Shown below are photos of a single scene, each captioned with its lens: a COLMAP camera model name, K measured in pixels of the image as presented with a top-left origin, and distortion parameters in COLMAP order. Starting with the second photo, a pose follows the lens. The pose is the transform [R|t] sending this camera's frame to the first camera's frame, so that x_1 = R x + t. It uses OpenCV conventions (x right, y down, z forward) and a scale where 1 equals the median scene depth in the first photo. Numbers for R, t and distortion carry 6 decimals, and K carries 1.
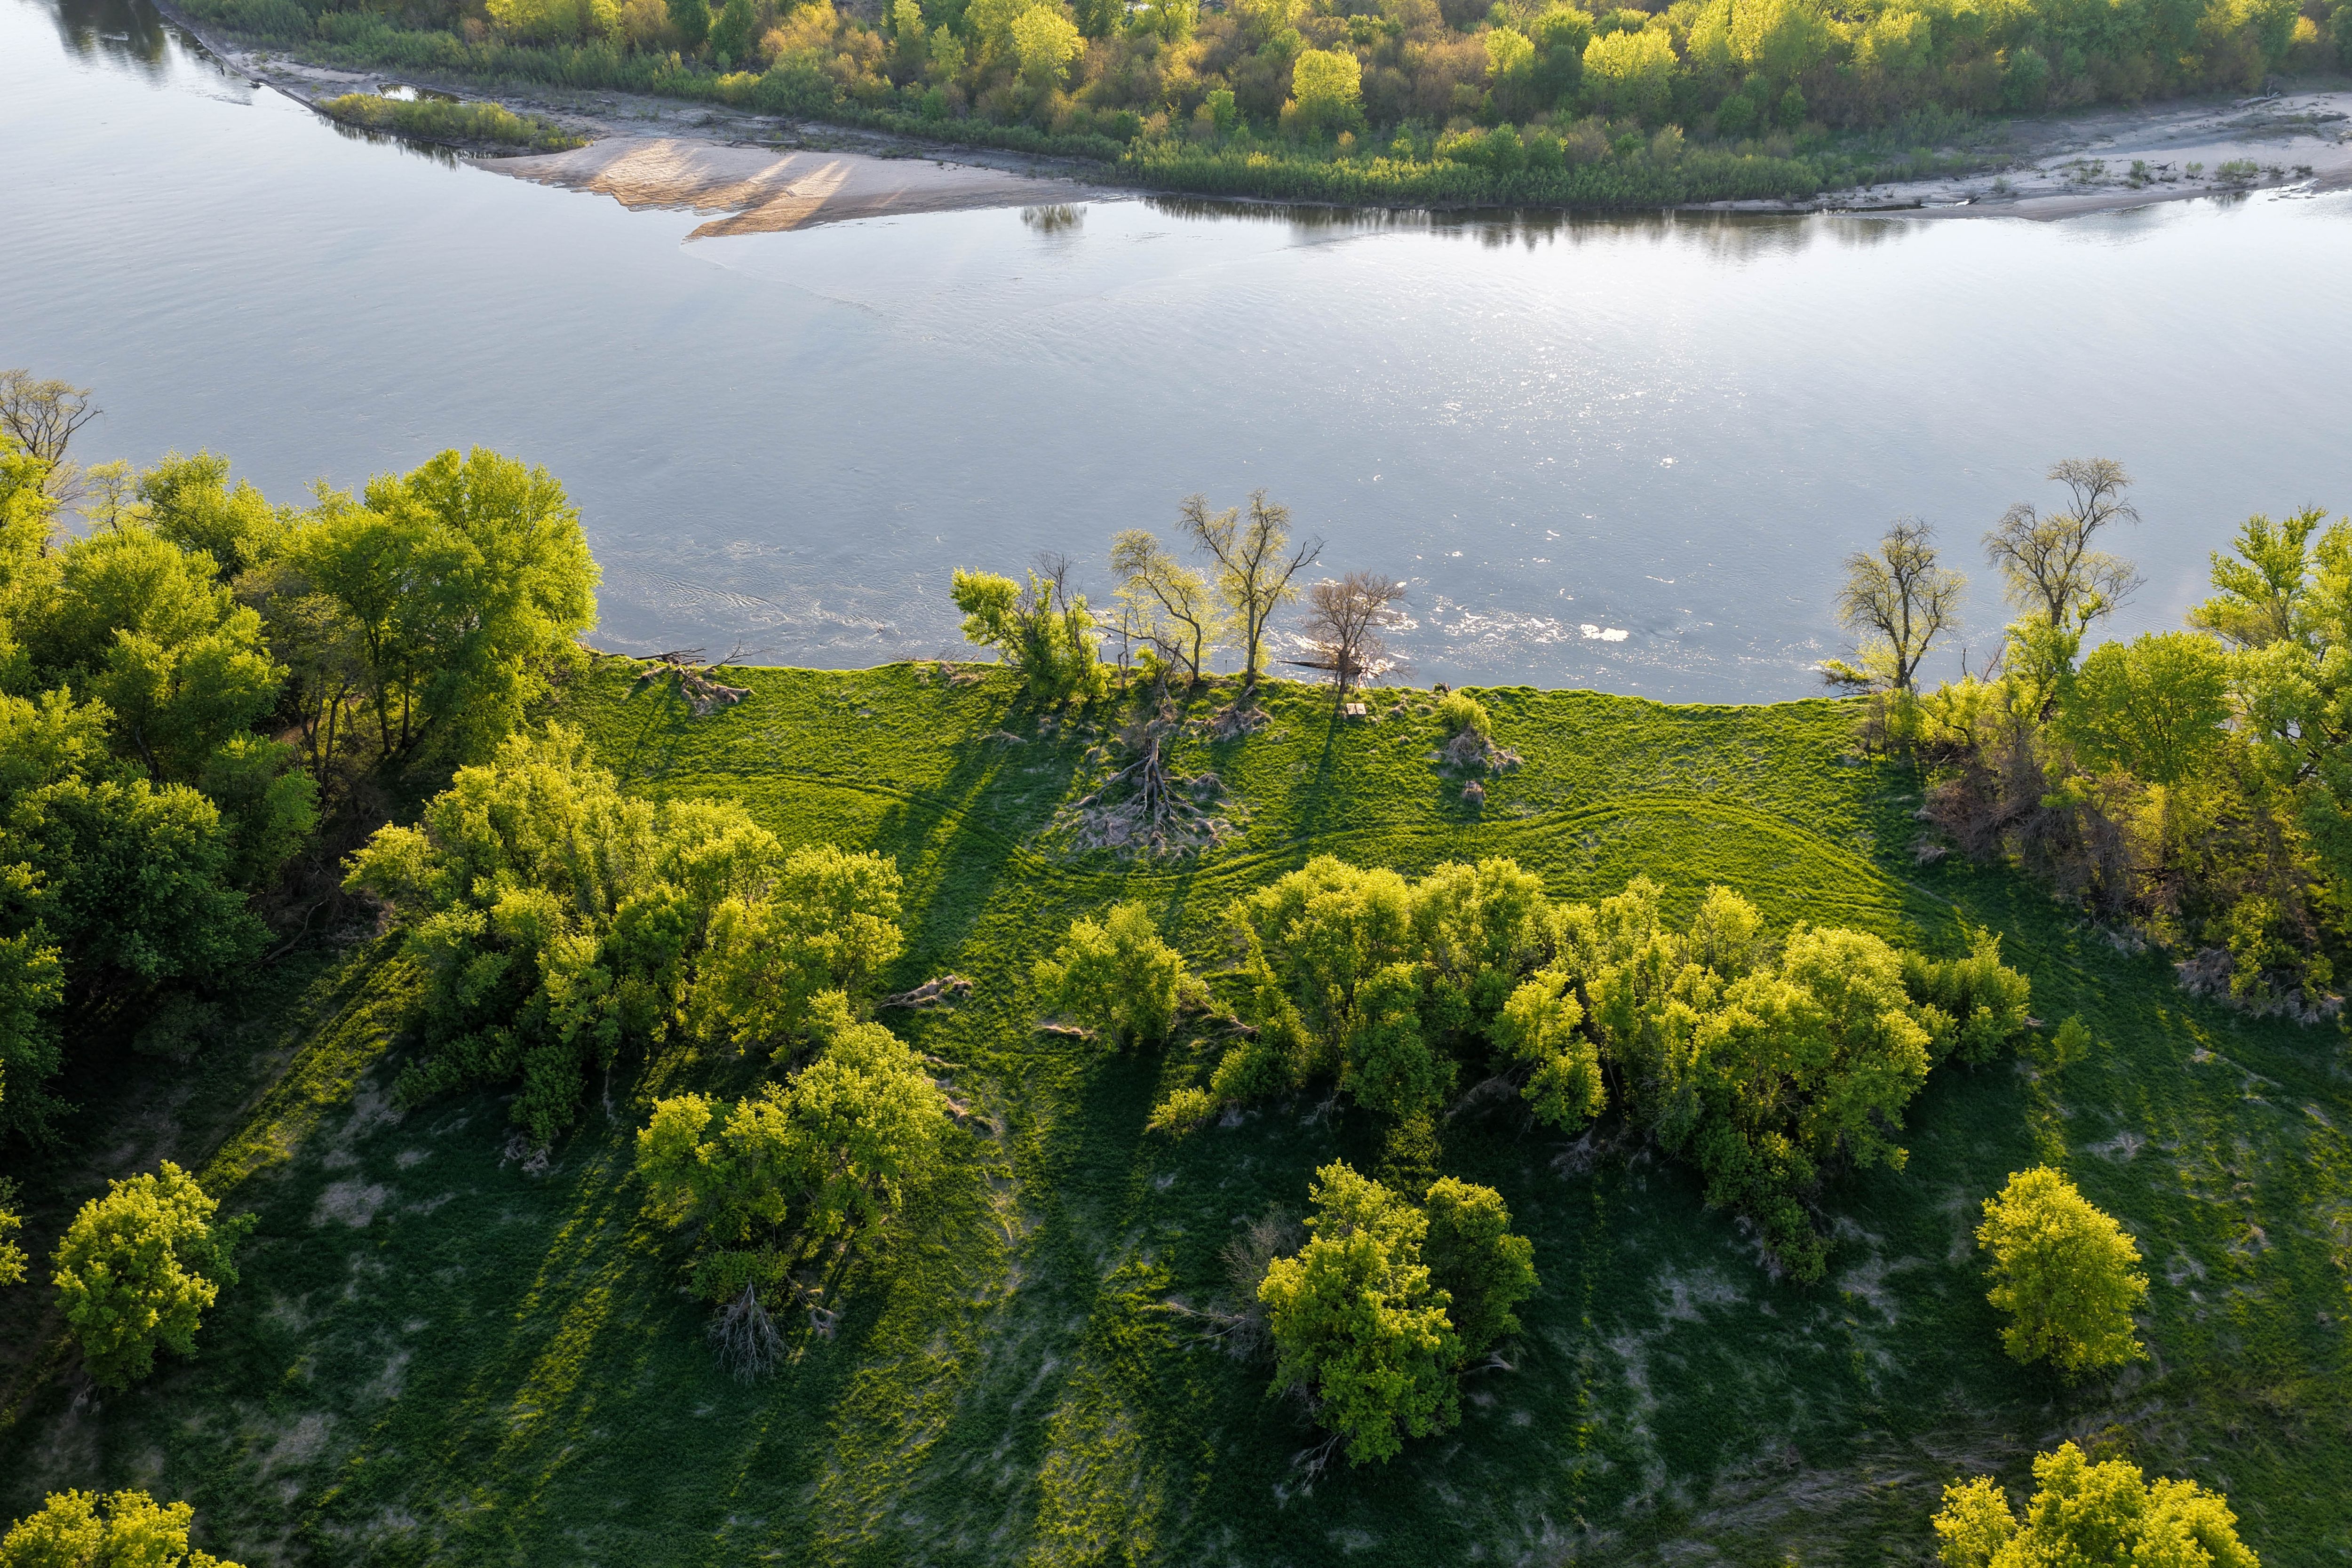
lens RADIAL K [[1949.0, 0, 1180.9], [0, 1949.0, 788.1], [0, 0, 1]] dist [-0.011419, 0.034029]
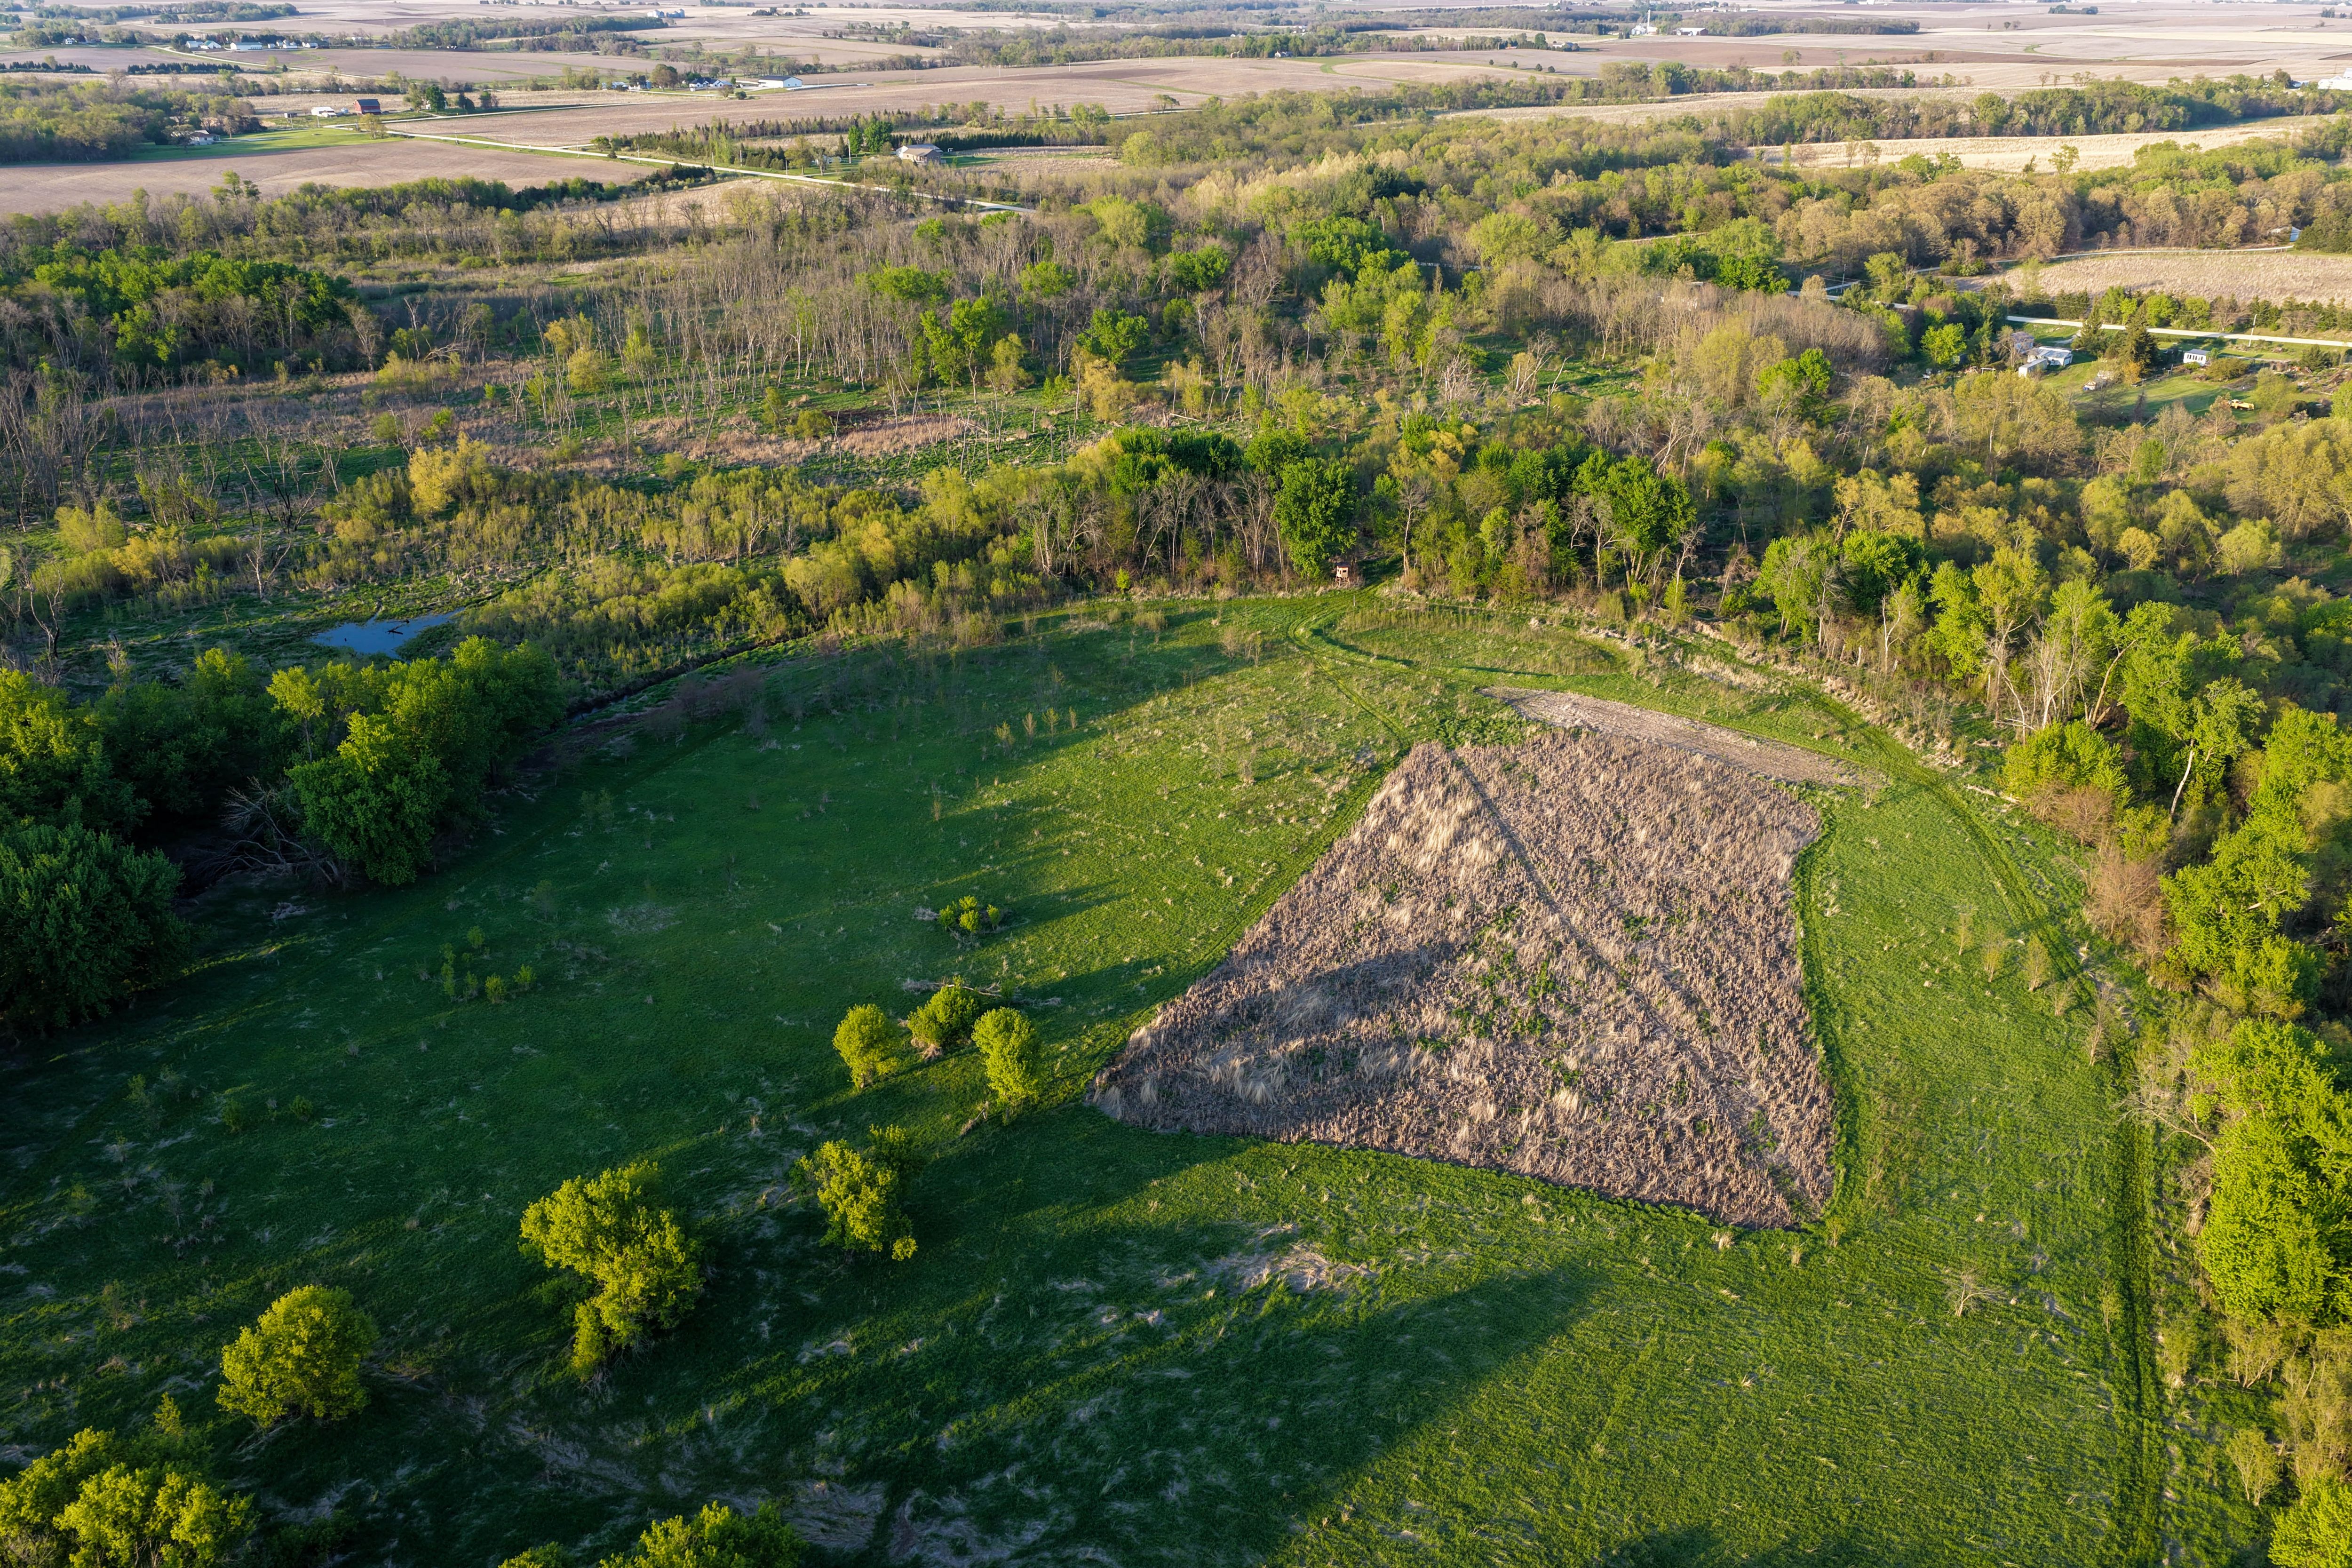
lens RADIAL K [[1949.0, 0, 1179.4], [0, 1949.0, 795.8], [0, 0, 1]] dist [-0.011419, 0.034029]
pose [[-0.722569, -0.270650, 0.636115, -0.401850], [0.375437, 0.619011, 0.689835, -0.388264], [-0.580466, 0.737275, -0.345666, 0.533379]]
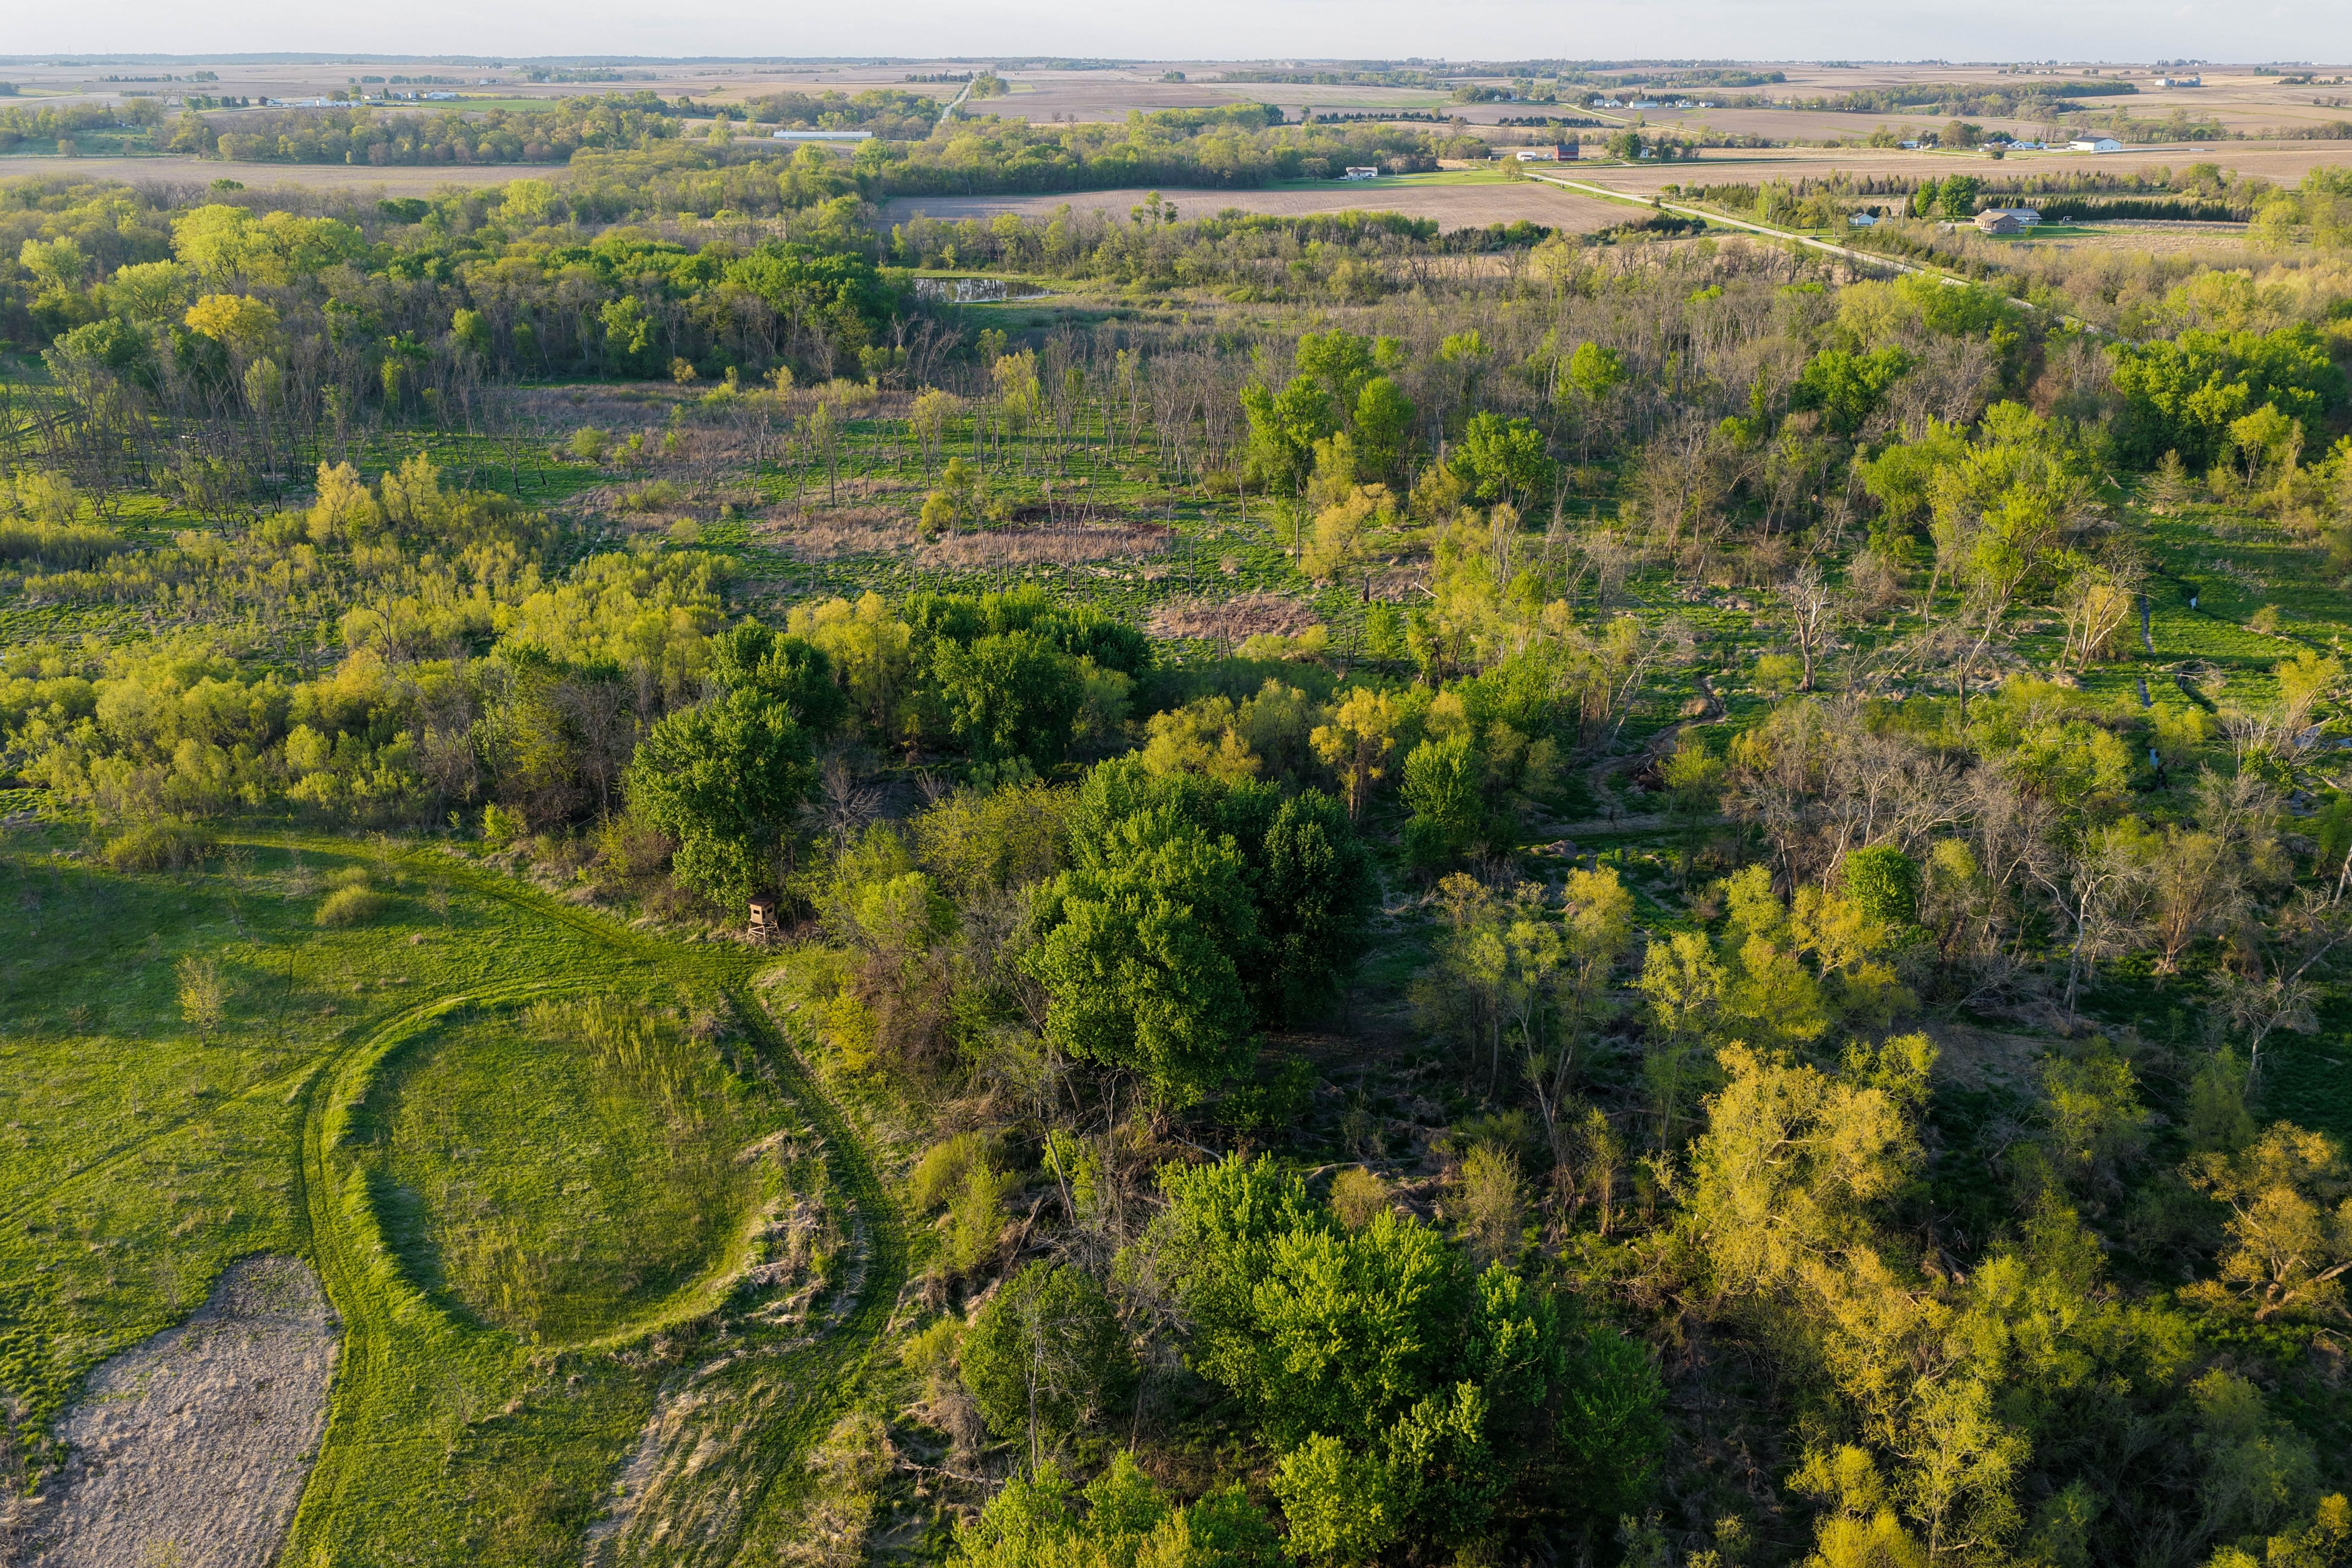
lens RADIAL K [[1949.0, 0, 1179.6], [0, 1949.0, 773.2], [0, 0, 1]] dist [-0.011419, 0.034029]
pose [[-0.067192, -0.346608, 0.935601, -0.169128], [0.545127, 0.772633, 0.325383, 0.576184], [-0.835656, 0.531884, 0.137031, -0.716441]]
